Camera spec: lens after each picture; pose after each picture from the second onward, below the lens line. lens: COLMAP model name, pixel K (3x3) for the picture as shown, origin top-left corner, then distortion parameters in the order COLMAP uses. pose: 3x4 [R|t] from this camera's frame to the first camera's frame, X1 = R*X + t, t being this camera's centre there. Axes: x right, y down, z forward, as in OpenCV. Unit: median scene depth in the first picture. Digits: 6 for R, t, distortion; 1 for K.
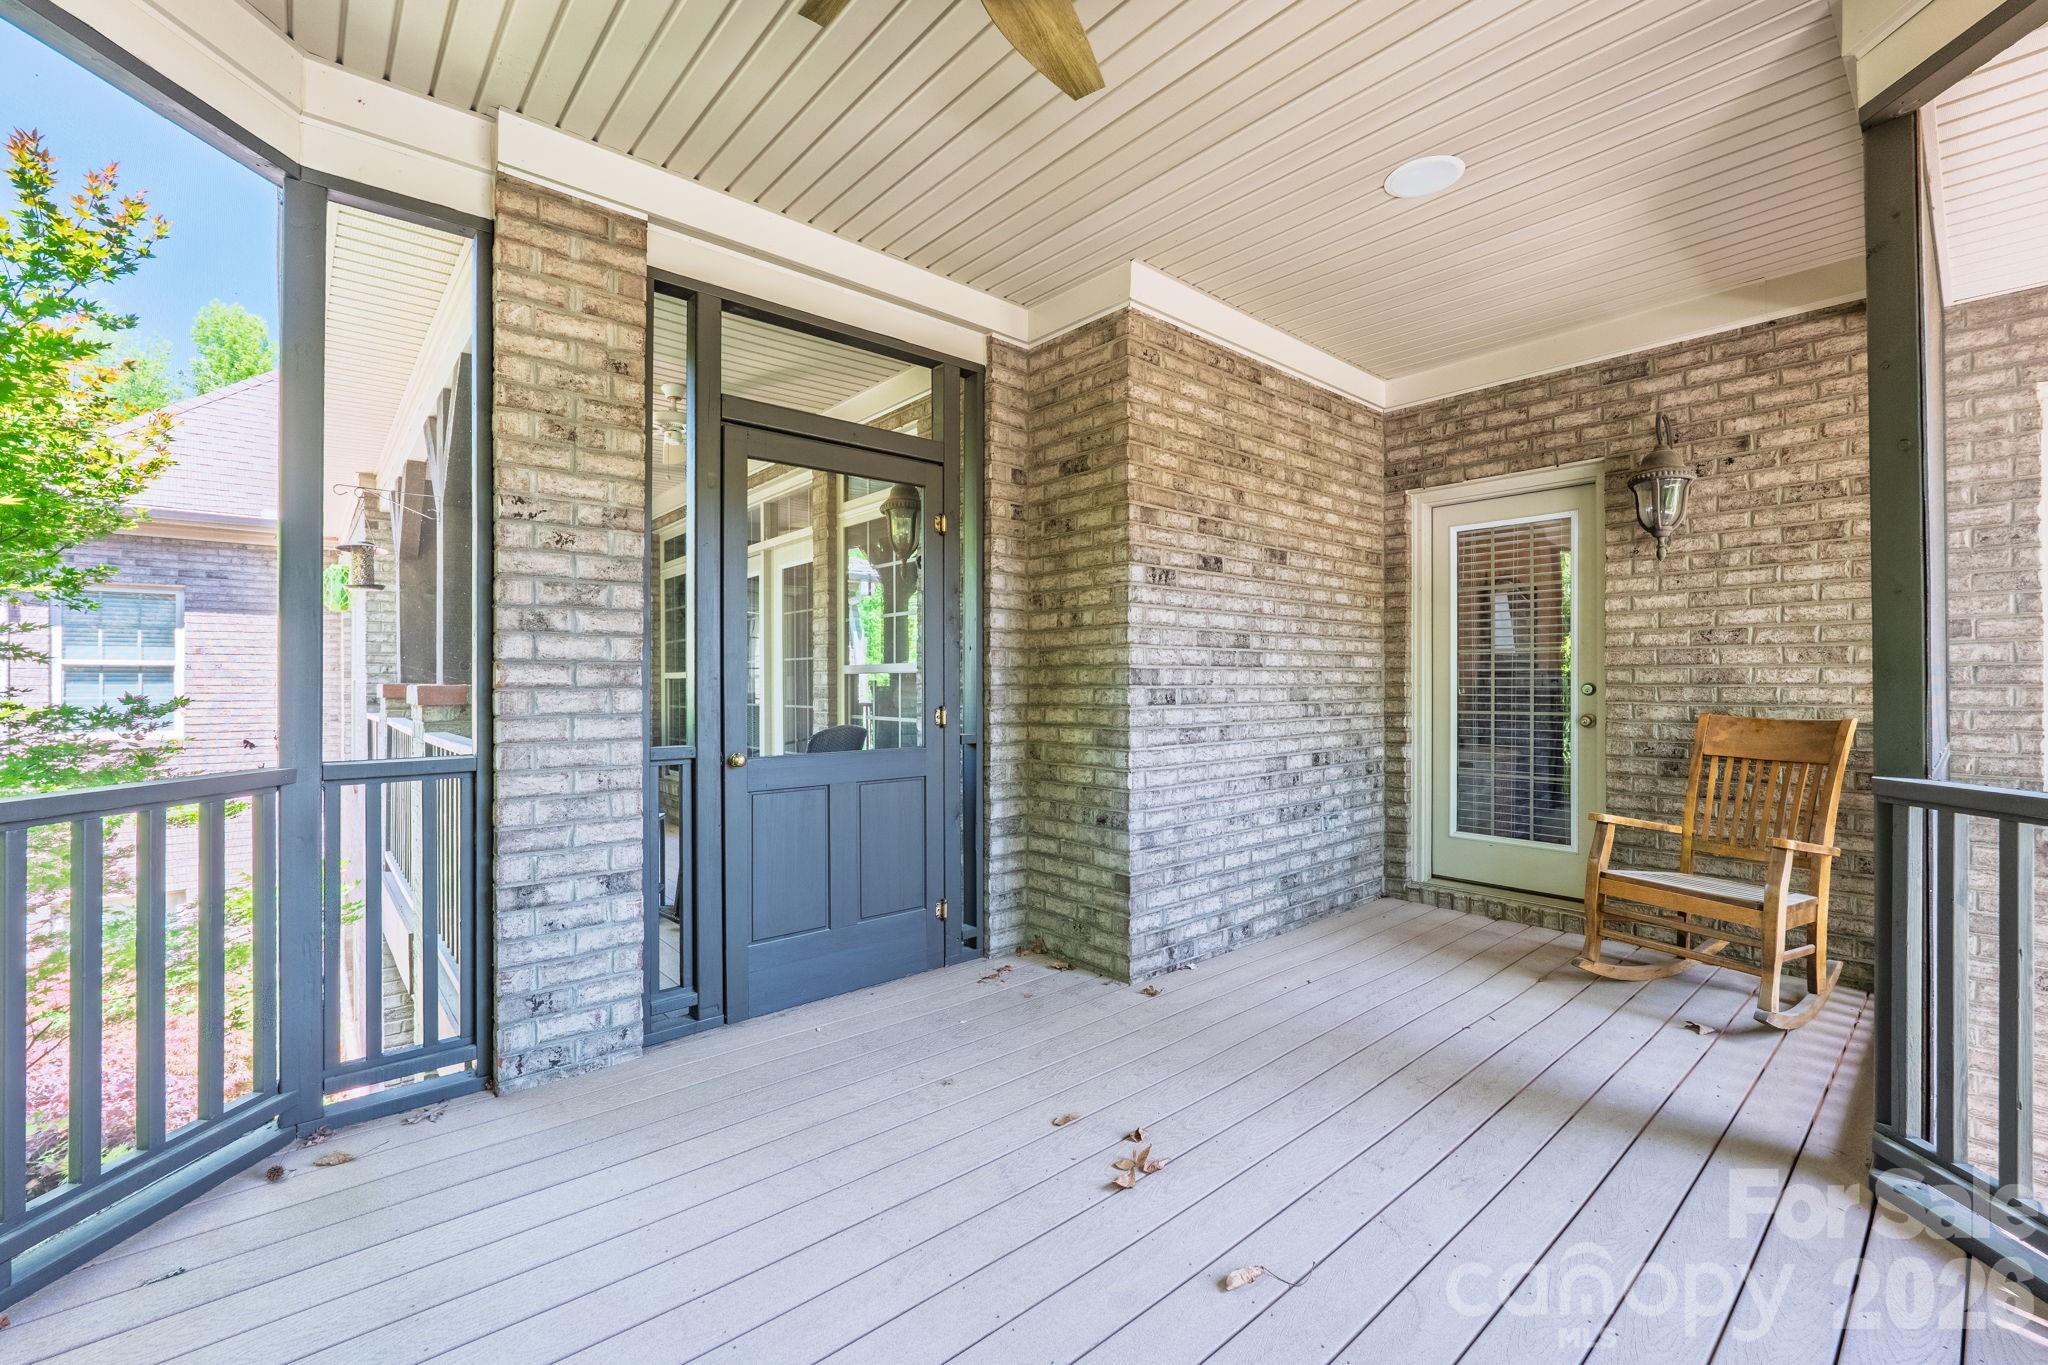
lens RADIAL K [[855.6, 0, 1024.0], [0, 855.6, 682.5], [0, 0, 1]] dist [0.000715, 0.000127]
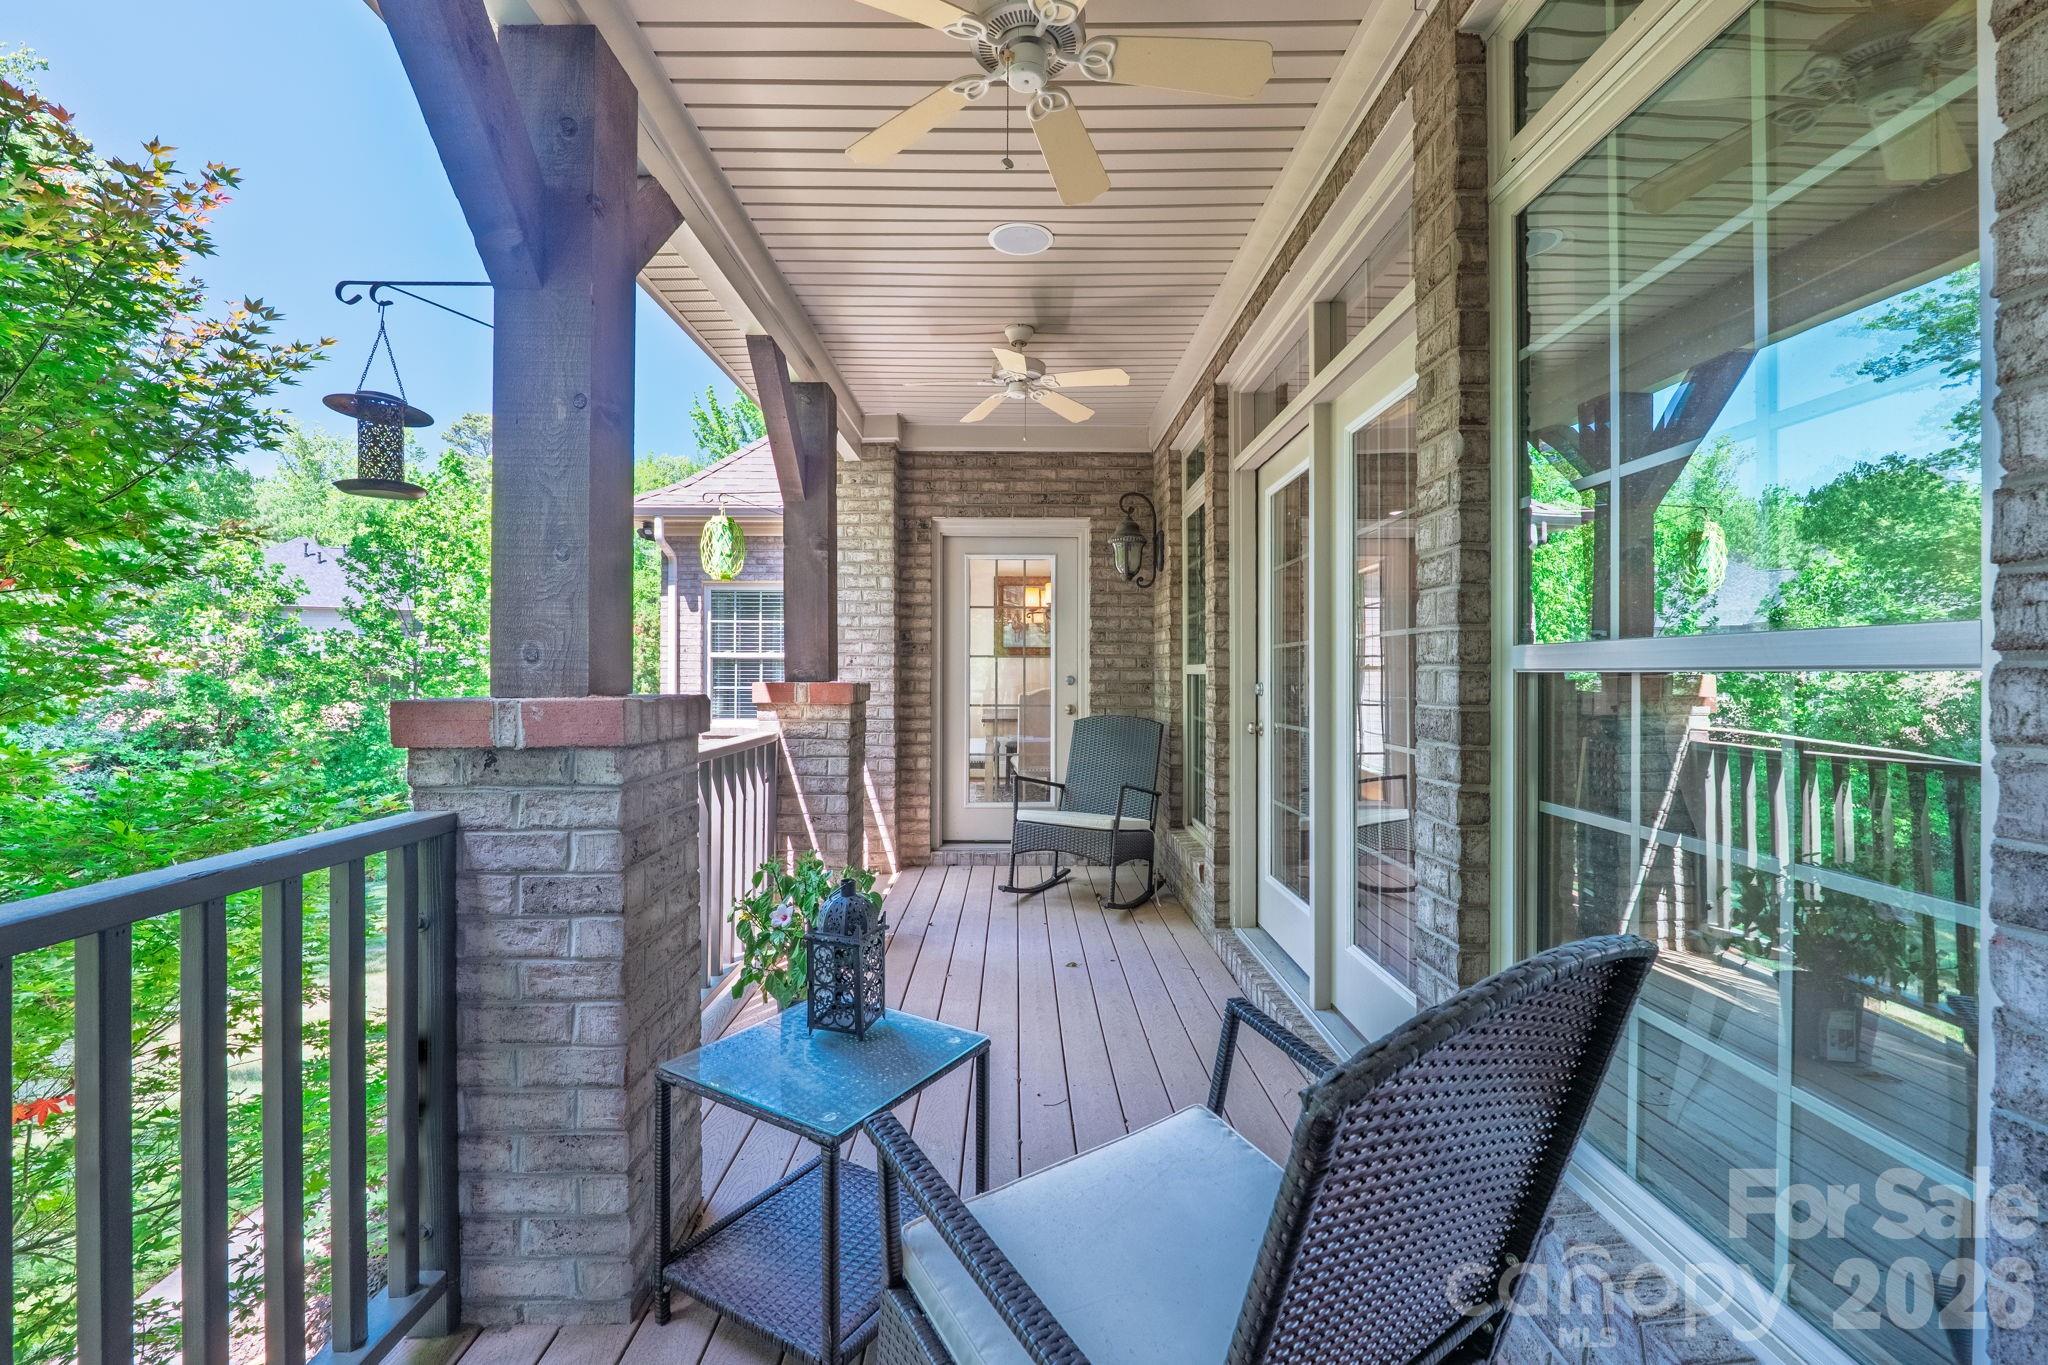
lens RADIAL K [[855.6, 0, 1024.0], [0, 855.6, 682.5], [0, 0, 1]] dist [0.000715, 0.000127]
pose [[0.754326, 0.010942, -0.656409, -0.137385], [-0.002263, 0.999898, 0.014067, -0.009841], [0.656496, -0.009125, 0.754274, 0.632717]]
